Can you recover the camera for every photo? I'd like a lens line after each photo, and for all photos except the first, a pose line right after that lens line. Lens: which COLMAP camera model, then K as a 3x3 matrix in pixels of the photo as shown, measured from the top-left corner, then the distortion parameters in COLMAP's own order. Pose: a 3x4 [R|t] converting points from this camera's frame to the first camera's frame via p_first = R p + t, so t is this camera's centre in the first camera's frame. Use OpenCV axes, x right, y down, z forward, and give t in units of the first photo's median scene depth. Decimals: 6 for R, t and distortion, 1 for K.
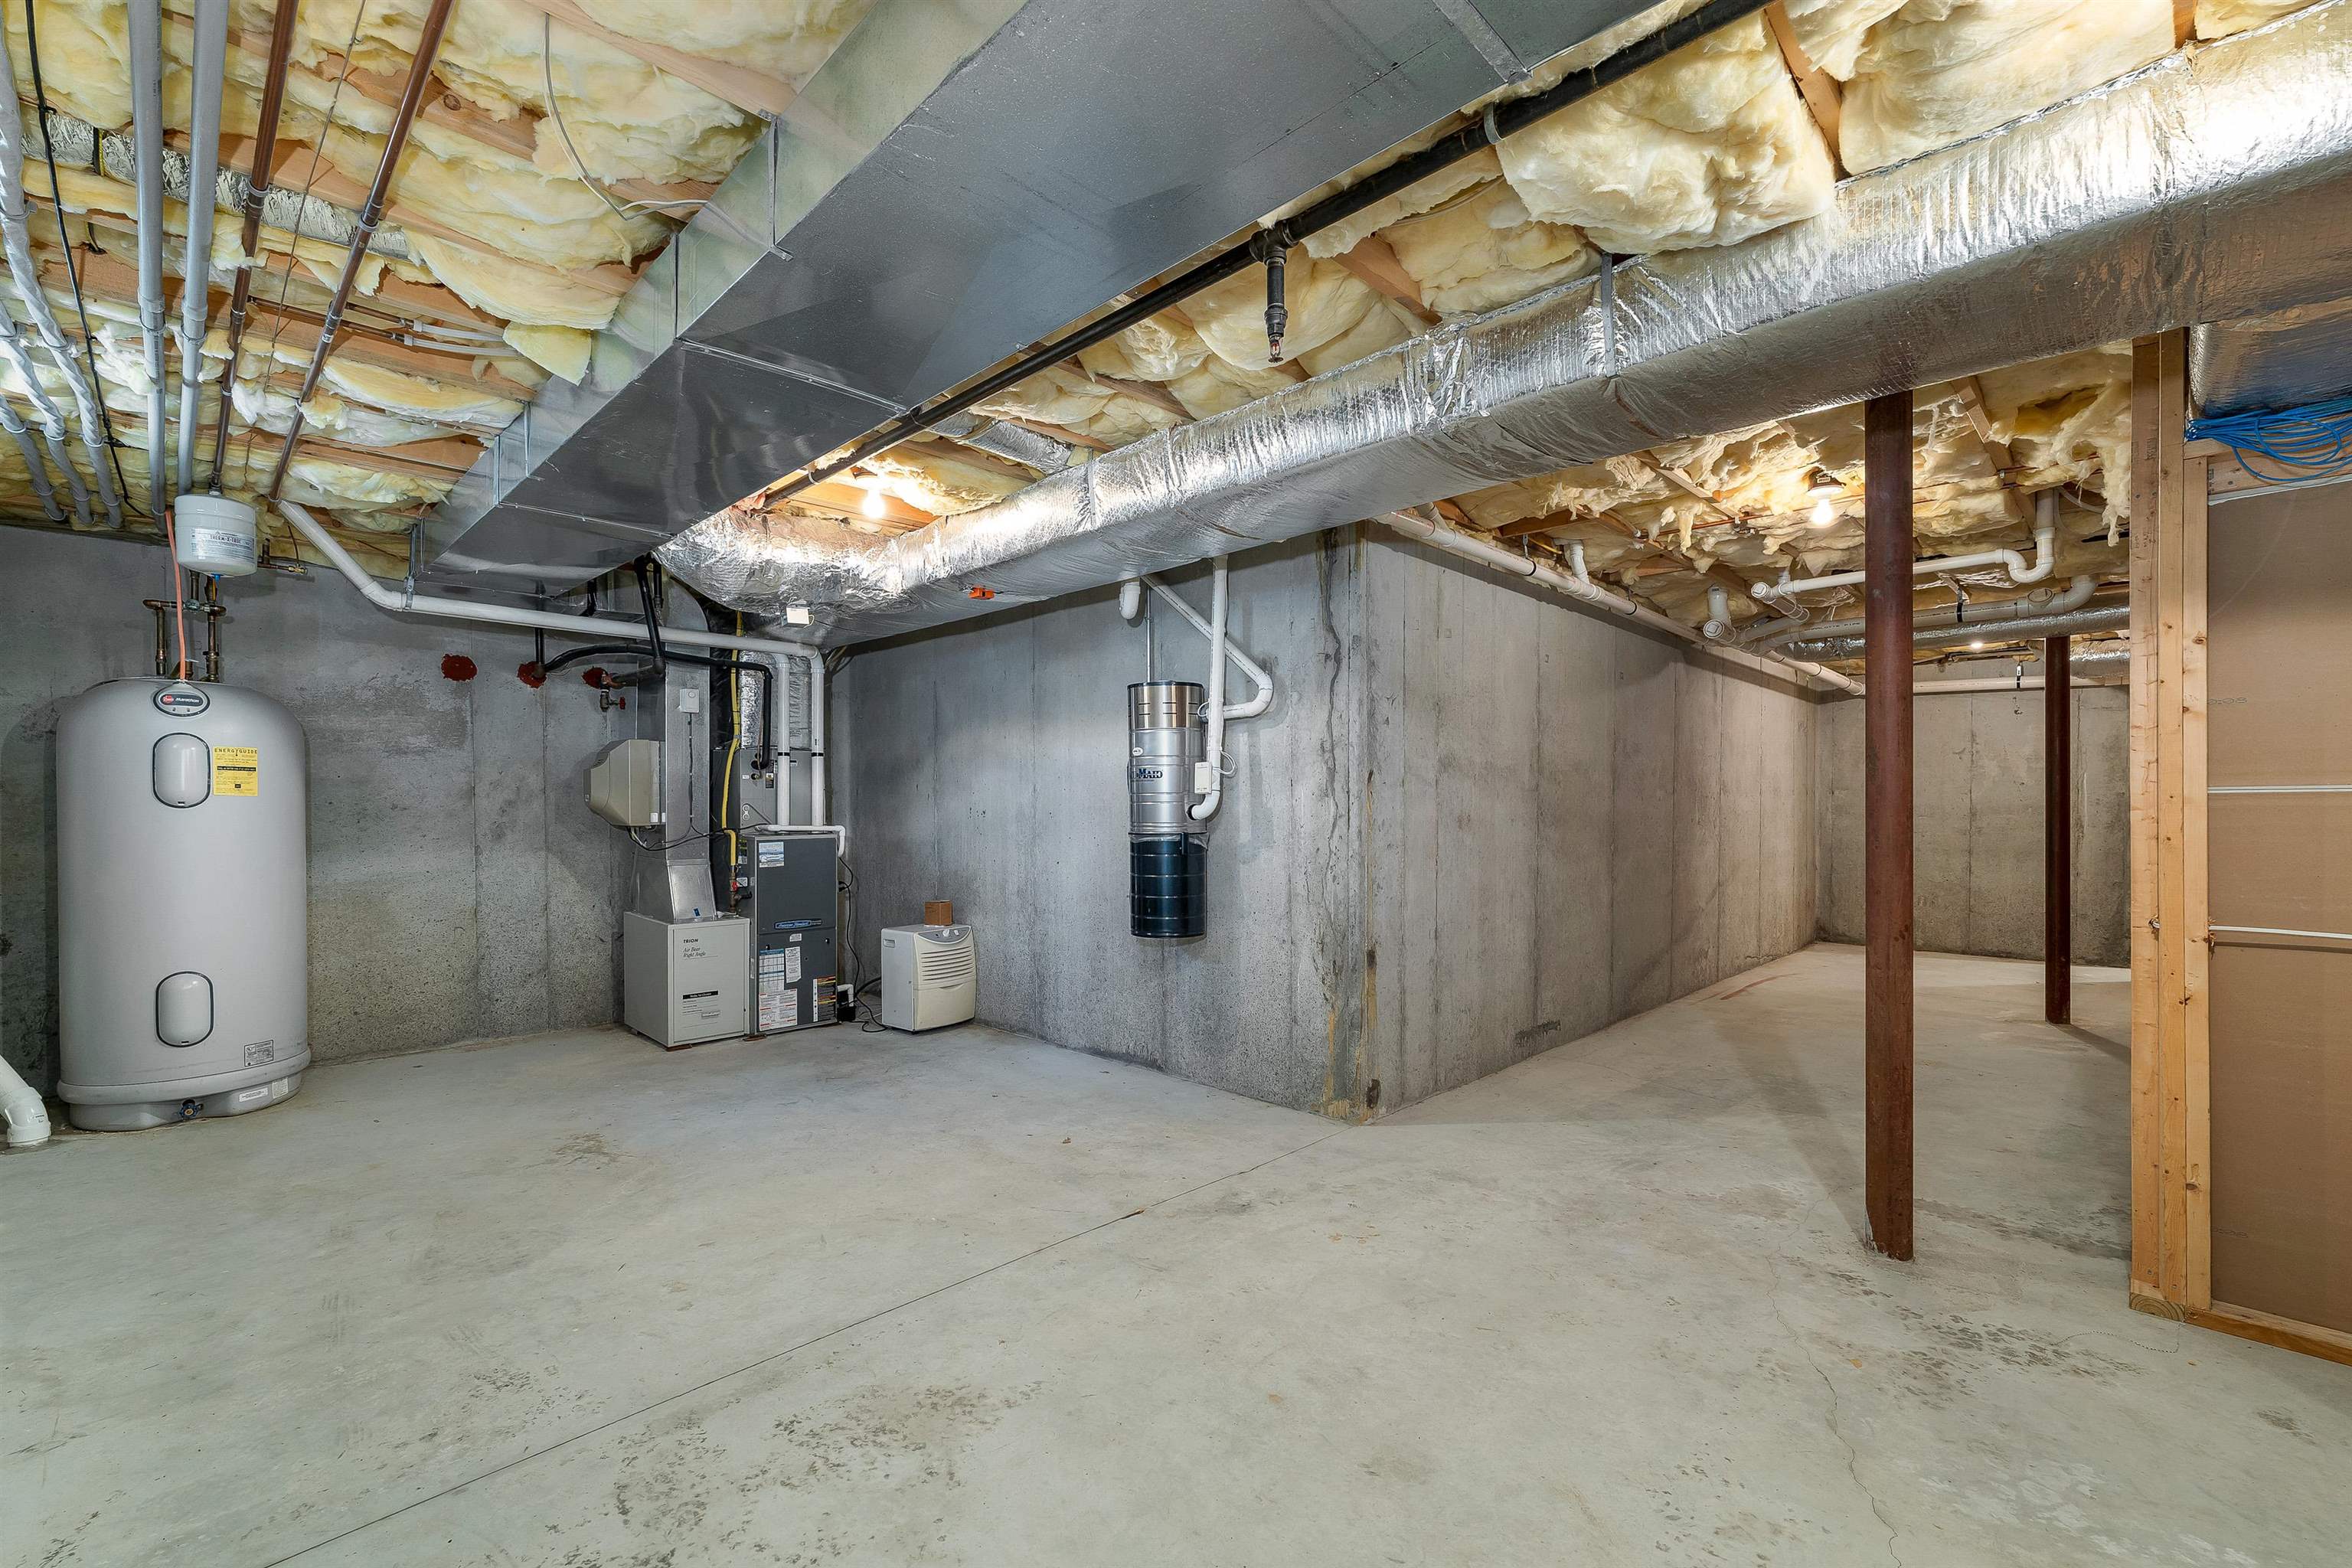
lens RADIAL K [[982.4, 0, 1168.3], [0, 982.4, 798.7], [0, 0, 1]] dist [0.000946, -0.003595]
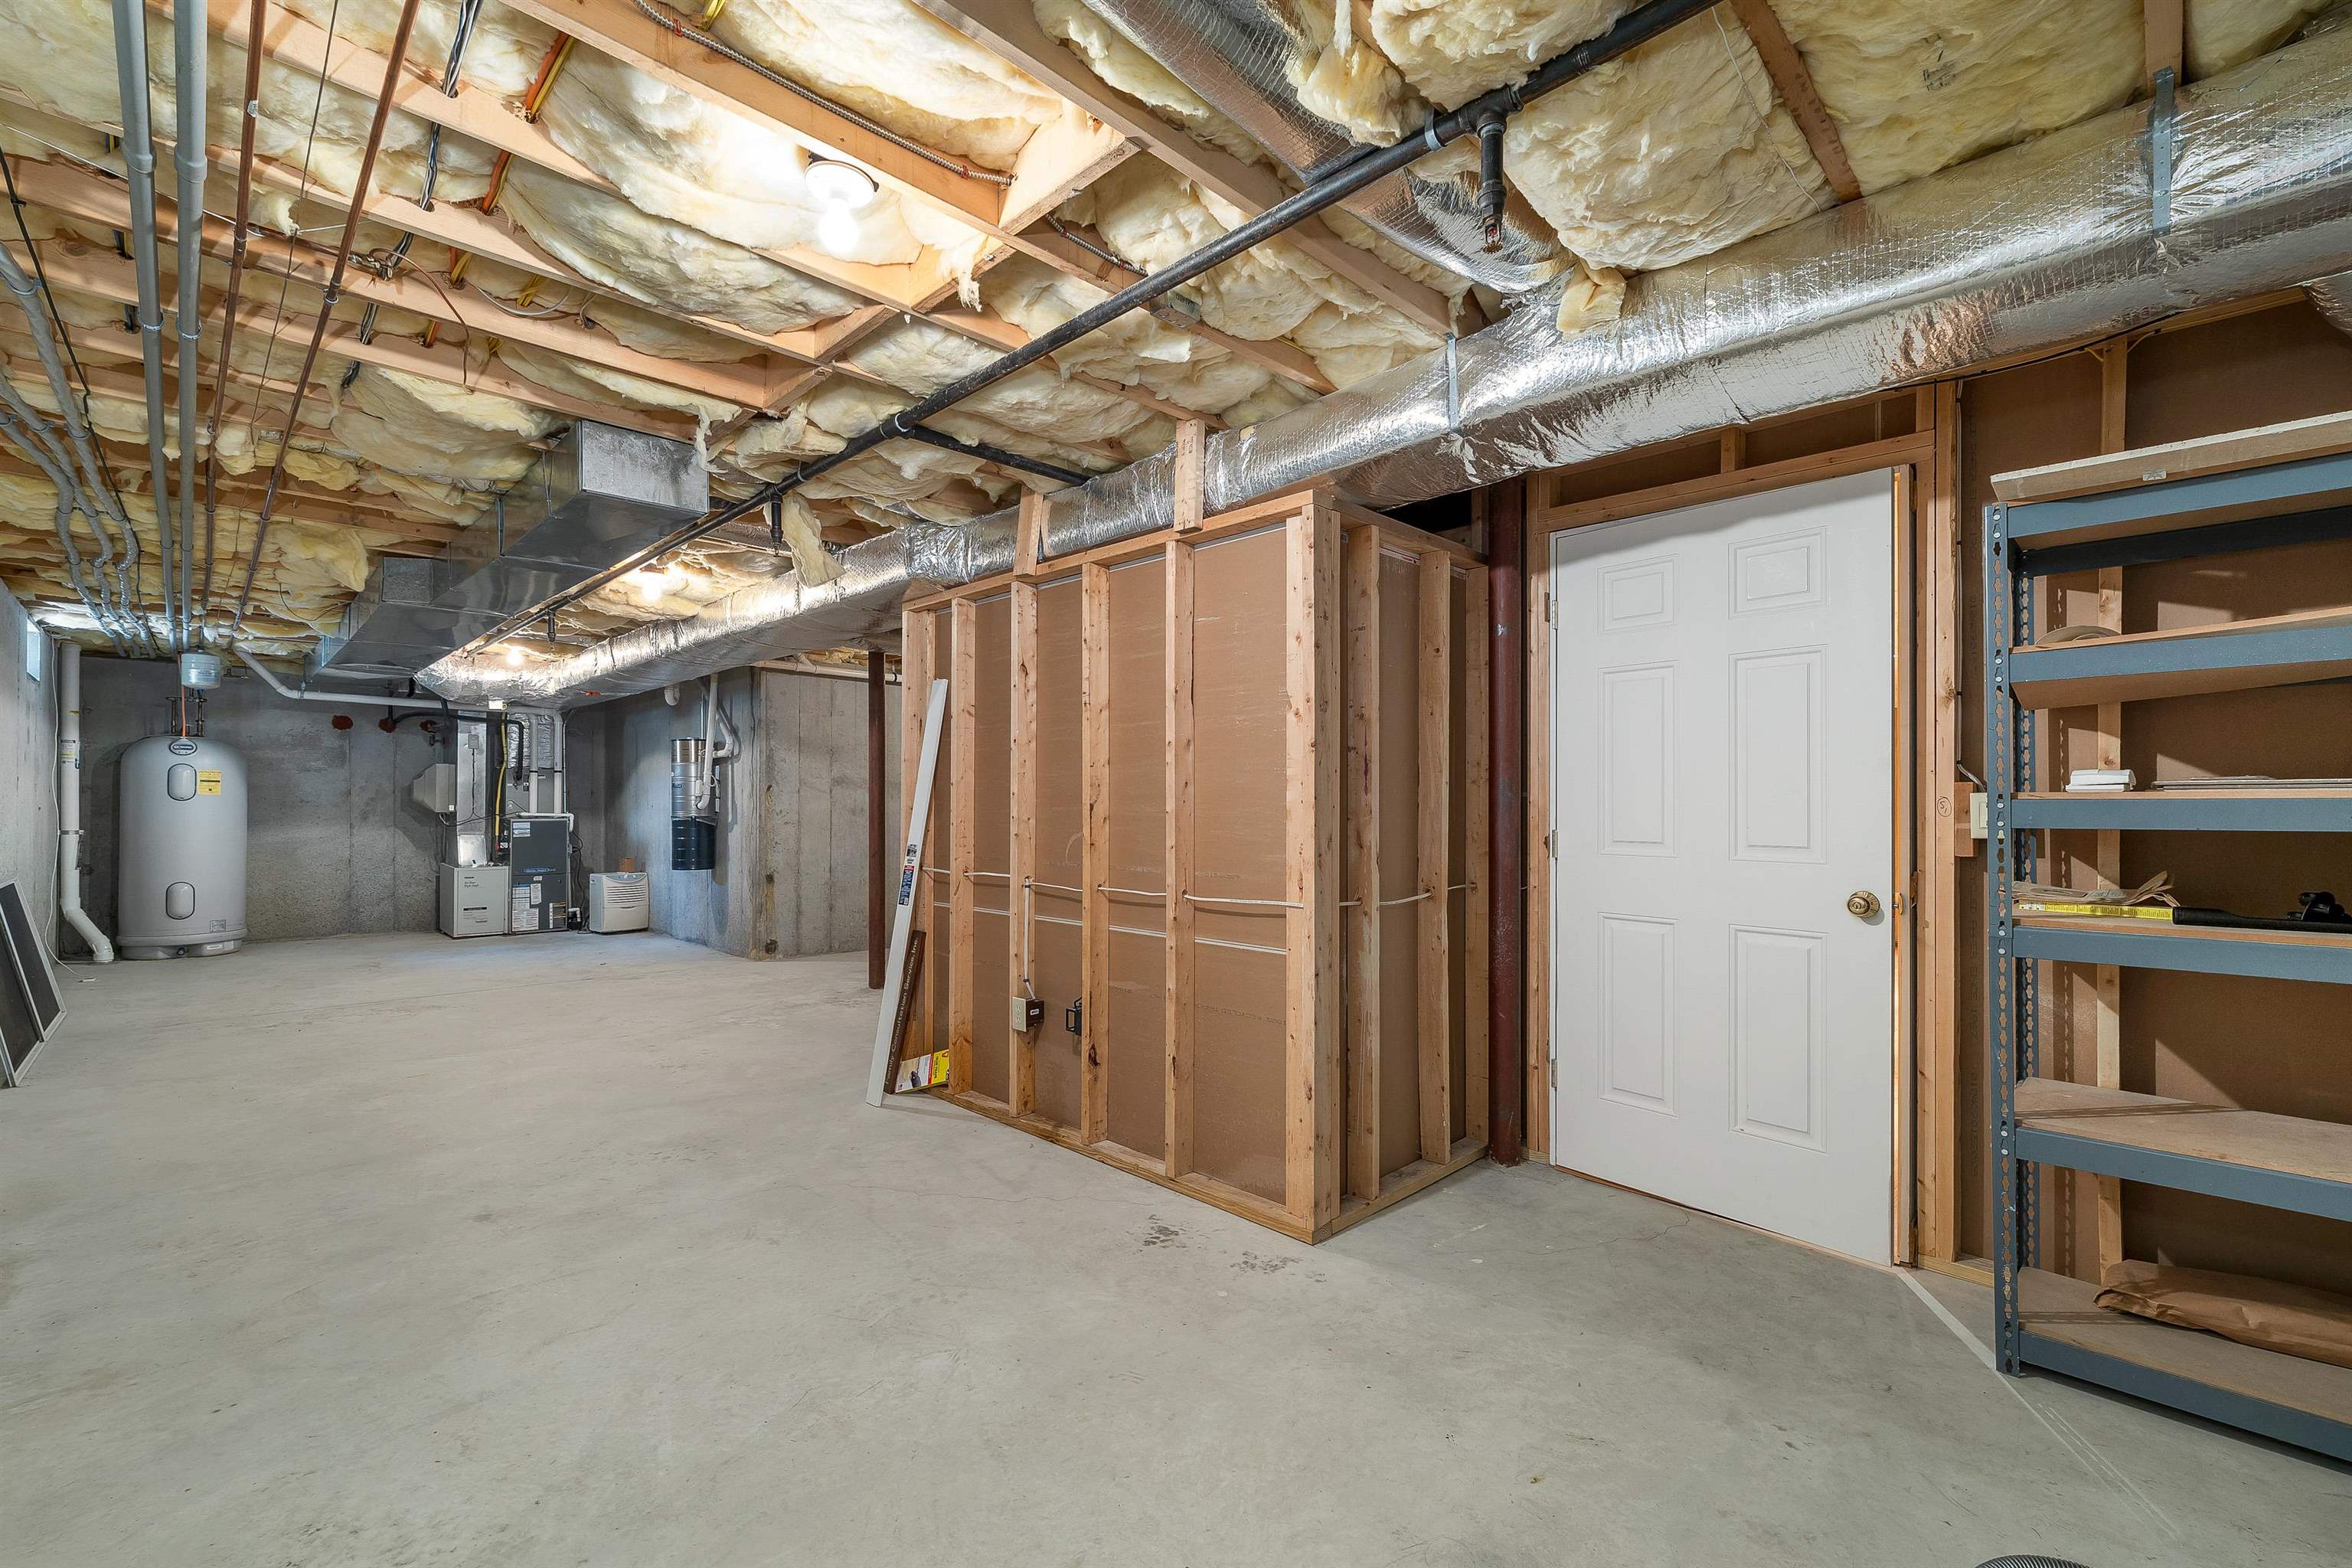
lens RADIAL K [[991.9, 0, 1183.8], [0, 991.9, 782.0], [0, 0, 1]] dist [-0.001427, -0.000771]
pose [[0.999975, 0.005368, -0.004581, 0.870742], [-0.005447, 0.999835, -0.017357, -0.003863], [0.004487, 0.017381, 0.999839, -0.841429]]
